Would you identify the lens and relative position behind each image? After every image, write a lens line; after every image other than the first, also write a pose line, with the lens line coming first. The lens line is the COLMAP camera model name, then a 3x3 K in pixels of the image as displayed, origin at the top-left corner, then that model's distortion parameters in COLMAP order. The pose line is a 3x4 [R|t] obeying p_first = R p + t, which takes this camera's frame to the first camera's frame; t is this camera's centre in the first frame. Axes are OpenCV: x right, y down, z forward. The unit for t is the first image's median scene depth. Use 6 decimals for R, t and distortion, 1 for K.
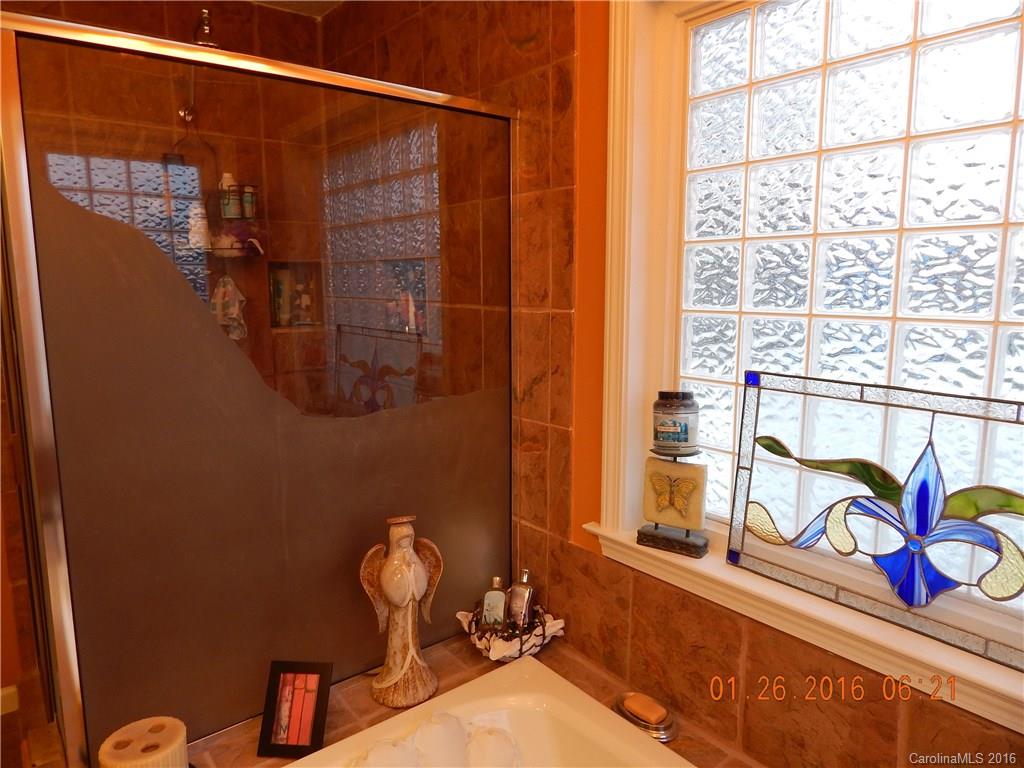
lens RADIAL K [[669.7, 0, 512.6], [0, 669.7, 377.9], [0, 0, 1]] dist [-0.003994, -0.004120]
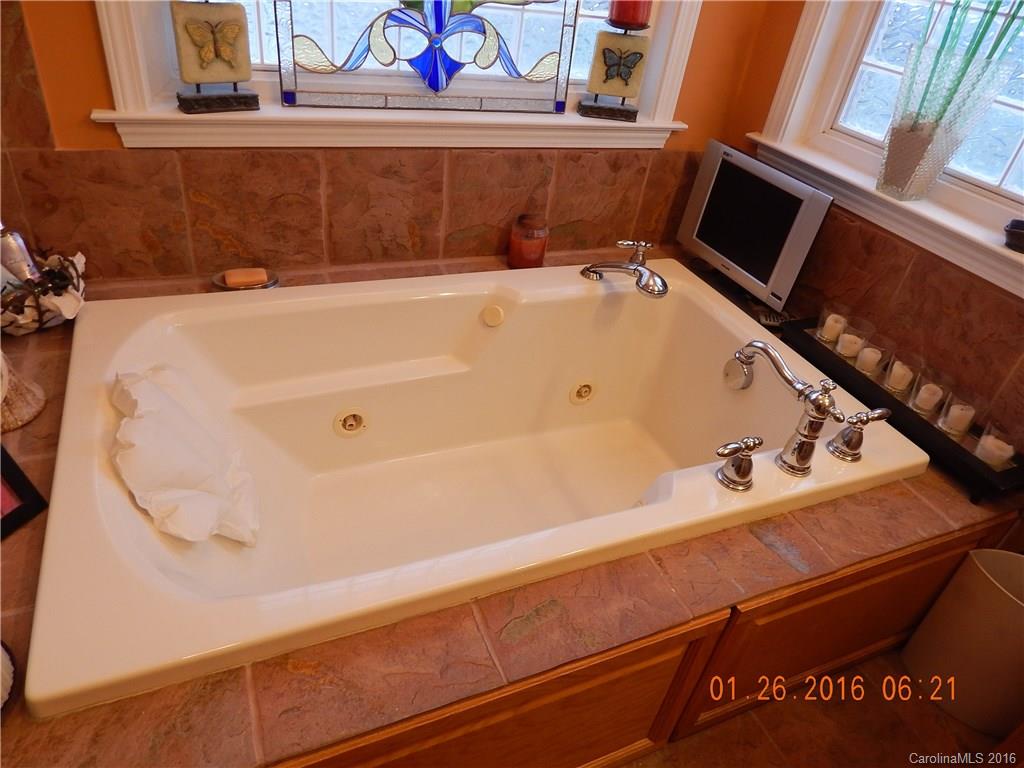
lens RADIAL K [[669.7, 0, 512.6], [0, 669.7, 377.9], [0, 0, 1]] dist [-0.003994, -0.004120]
pose [[0.256707, -0.523267, 0.812584, -0.650625], [0.010097, 0.842165, 0.539126, 0.075275], [-0.966437, -0.130193, 0.221473, 0.370811]]
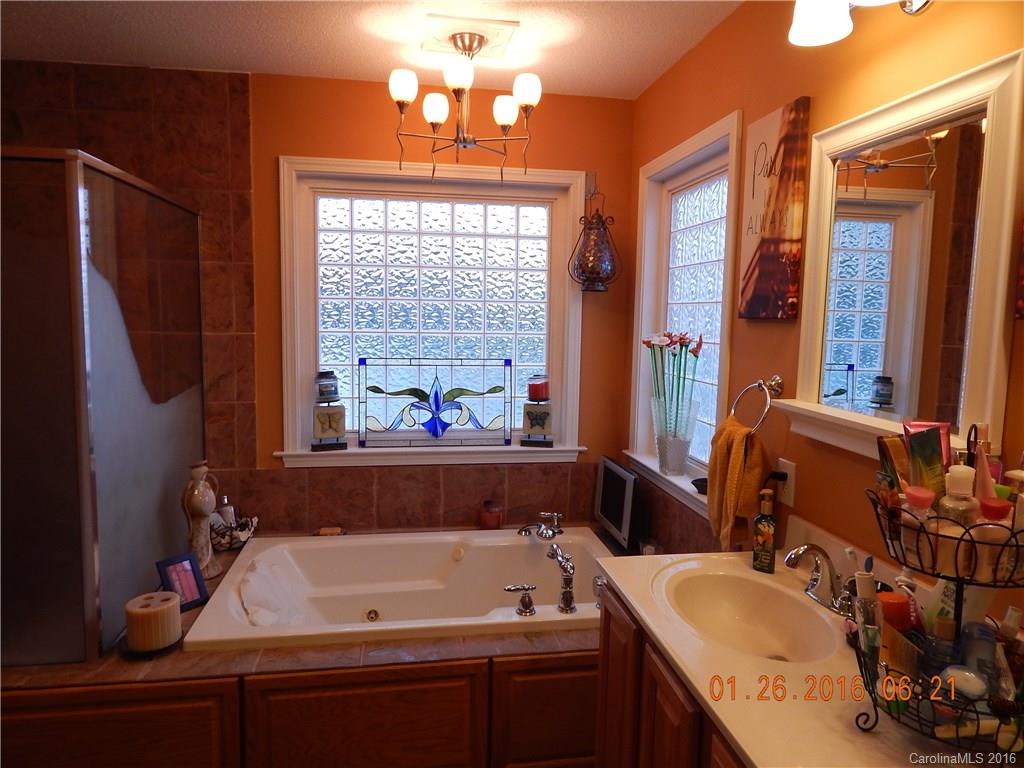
lens RADIAL K [[669.7, 0, 512.6], [0, 669.7, 377.9], [0, 0, 1]] dist [-0.003994, -0.004120]
pose [[0.489111, -0.074278, 0.869053, -1.294331], [0.105704, 0.994071, 0.025472, 0.050336], [-0.865793, 0.079404, 0.494063, -0.511319]]
